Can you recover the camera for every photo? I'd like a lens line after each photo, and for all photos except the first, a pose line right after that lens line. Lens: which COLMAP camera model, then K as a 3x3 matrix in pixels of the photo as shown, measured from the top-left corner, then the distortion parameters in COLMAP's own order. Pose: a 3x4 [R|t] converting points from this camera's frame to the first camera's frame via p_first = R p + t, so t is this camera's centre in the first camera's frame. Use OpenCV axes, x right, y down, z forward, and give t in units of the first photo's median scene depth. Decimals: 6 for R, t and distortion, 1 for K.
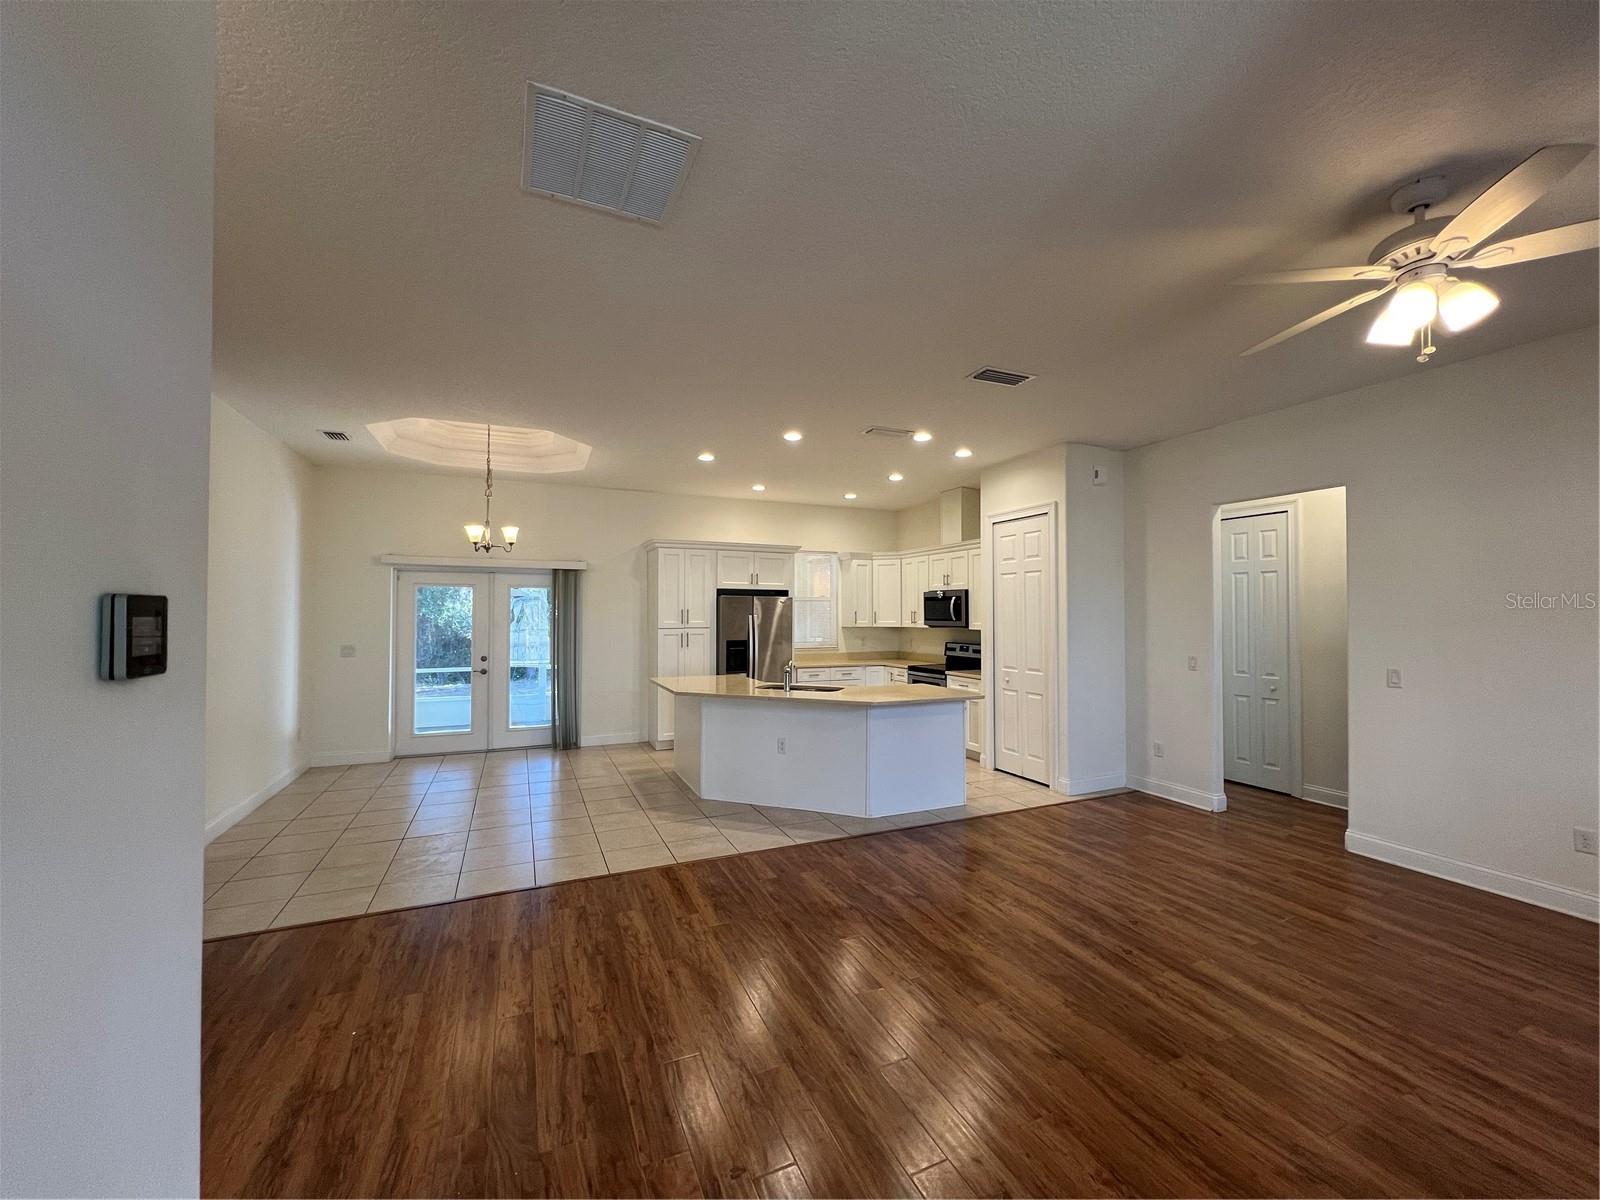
lens RADIAL K [[635.2, 0, 806.5], [0, 635.2, 603.5], [0, 0, 1]] dist [-0.001454, 0.000497]
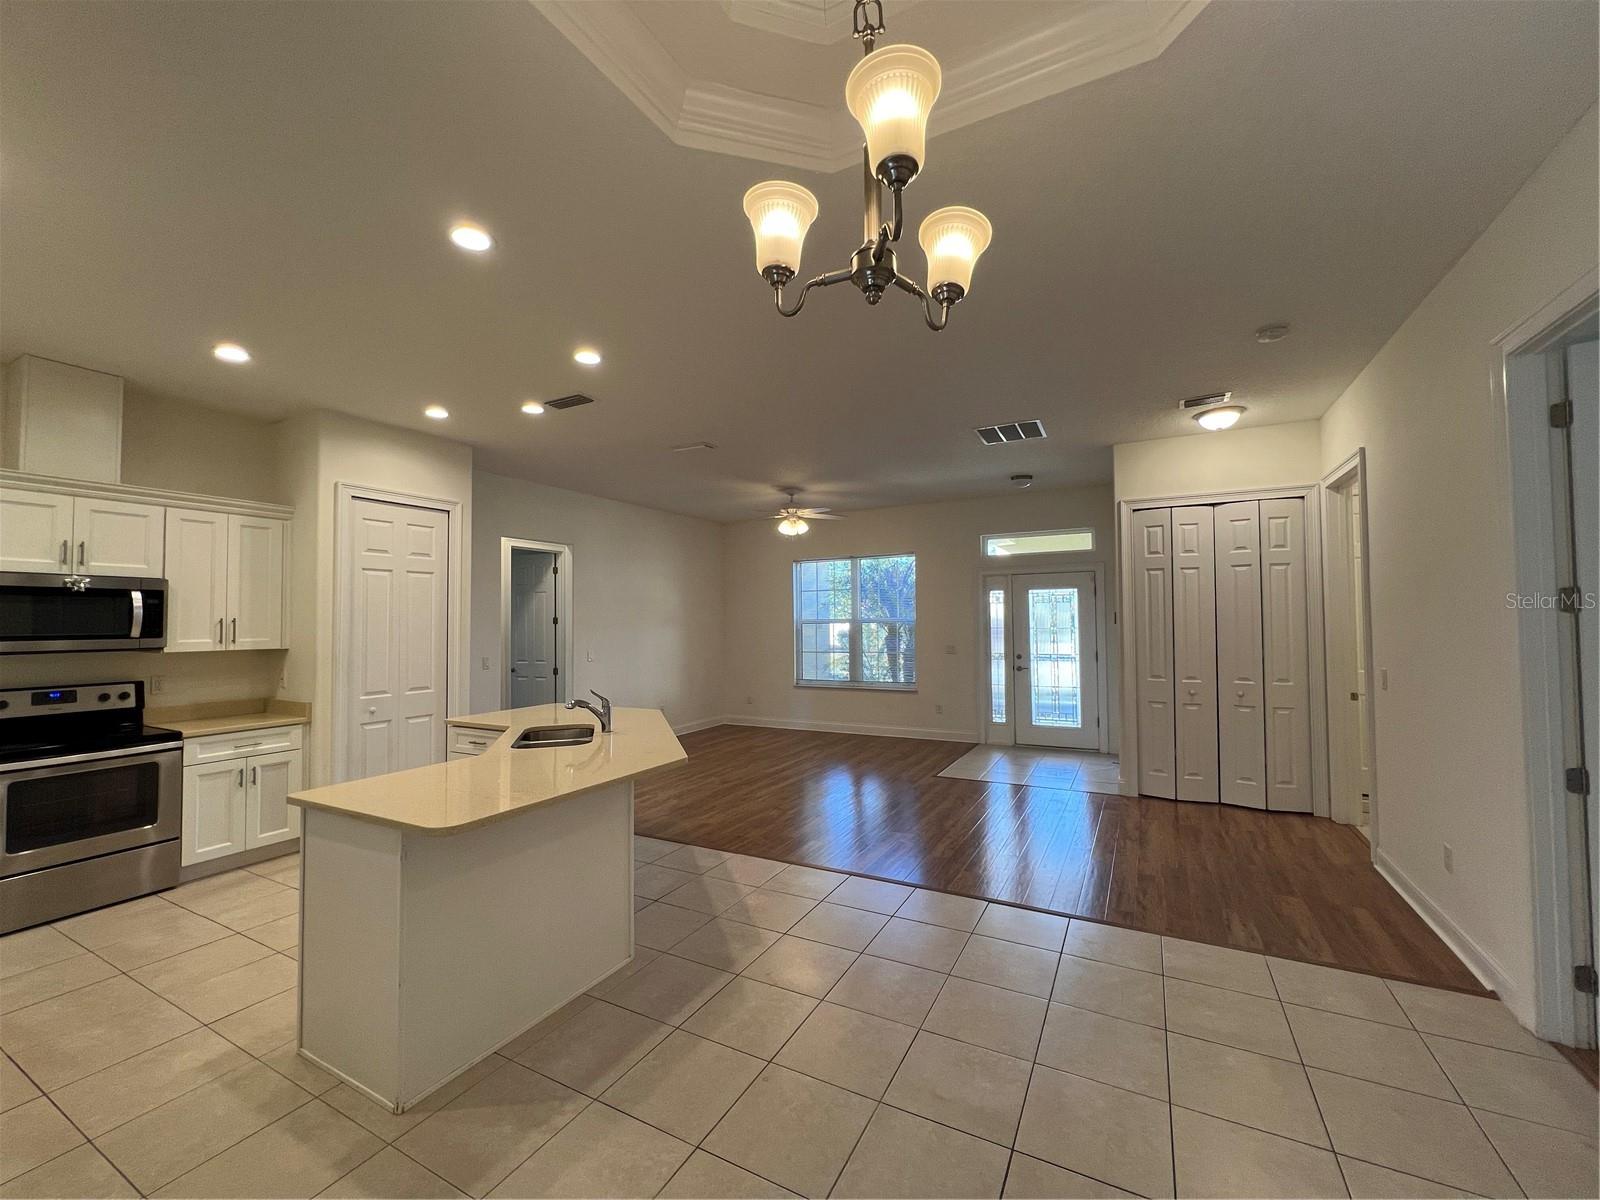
lens RADIAL K [[635.2, 0, 802.8], [0, 635.2, 602.5], [0, 0, 1]] dist [-0.001454, 0.000497]
pose [[-0.603683, 0.029719, 0.796670, -0.863641], [-0.002951, 0.999215, -0.039510, 0.030360], [-0.797219, -0.026203, -0.603121, 1.517737]]
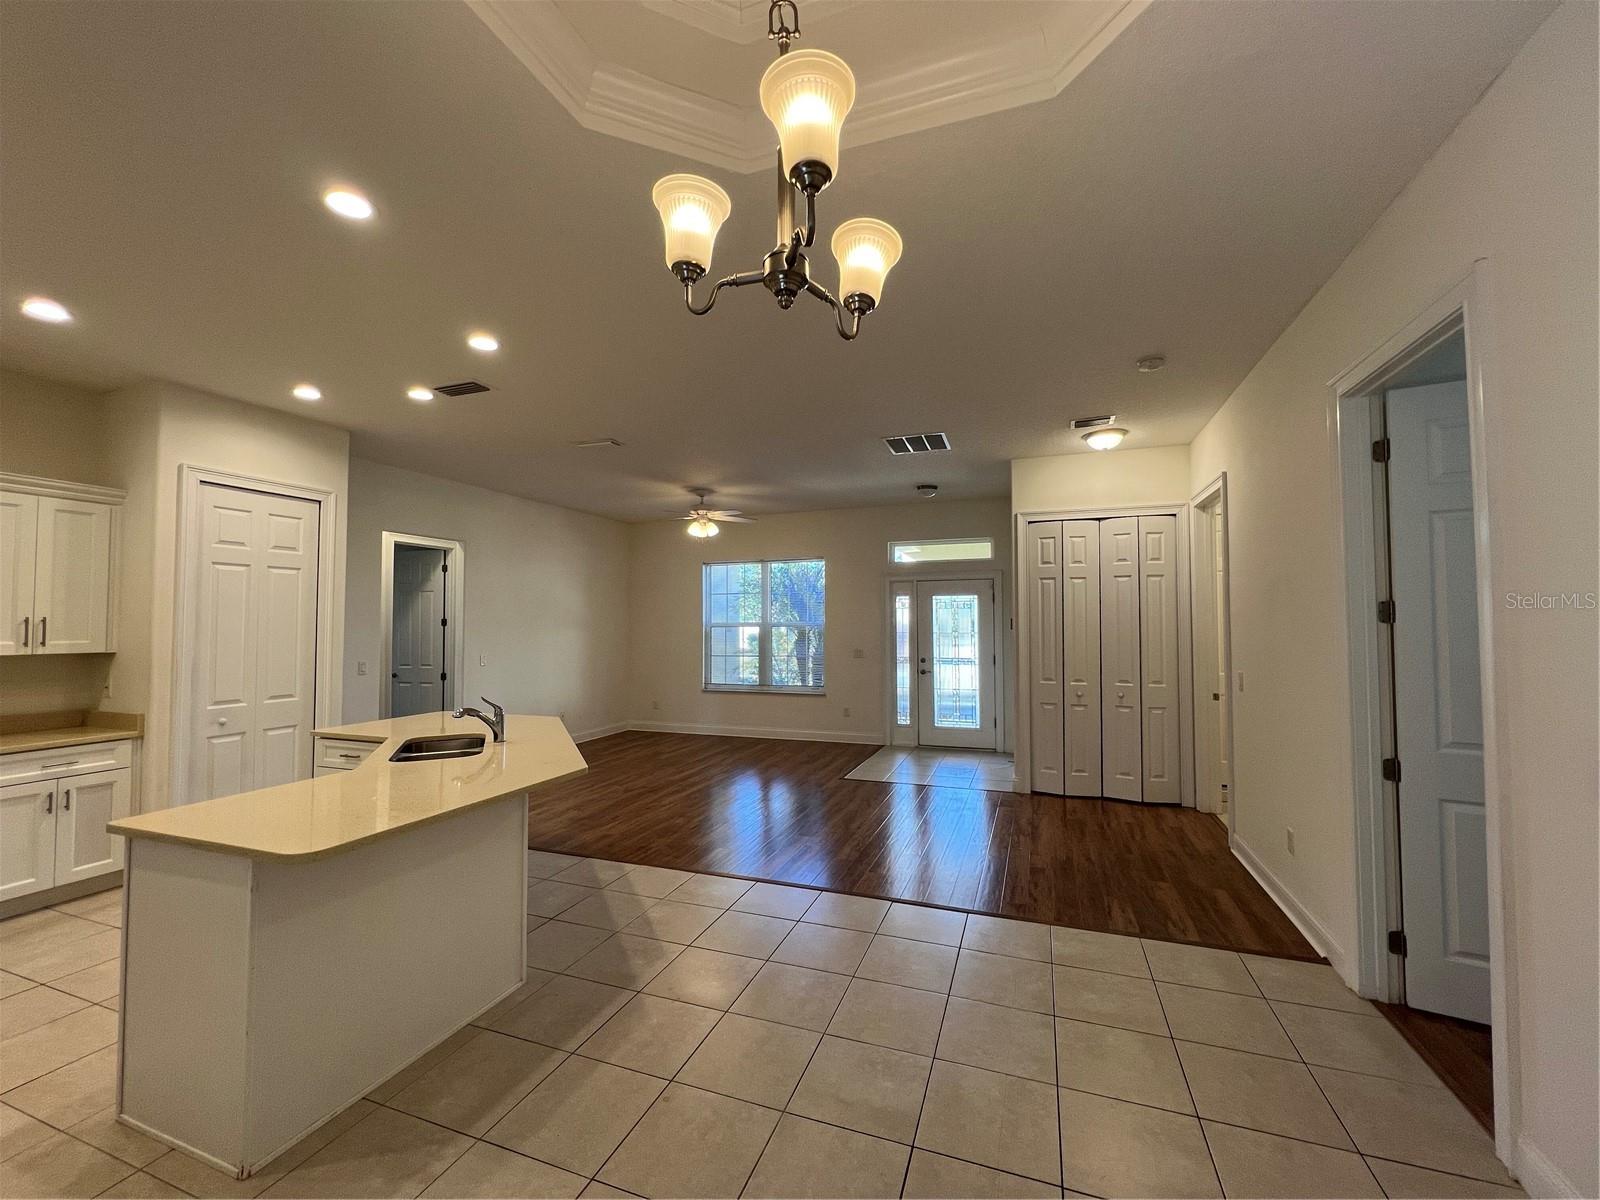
lens RADIAL K [[635.2, 0, 801.2], [0, 635.2, 600.2], [0, 0, 1]] dist [-0.001454, 0.000497]
pose [[-0.708011, 0.027969, 0.705648, -0.860275], [-0.008743, 0.998792, -0.048361, 0.028408], [-0.706148, -0.040410, -0.706910, 1.513634]]
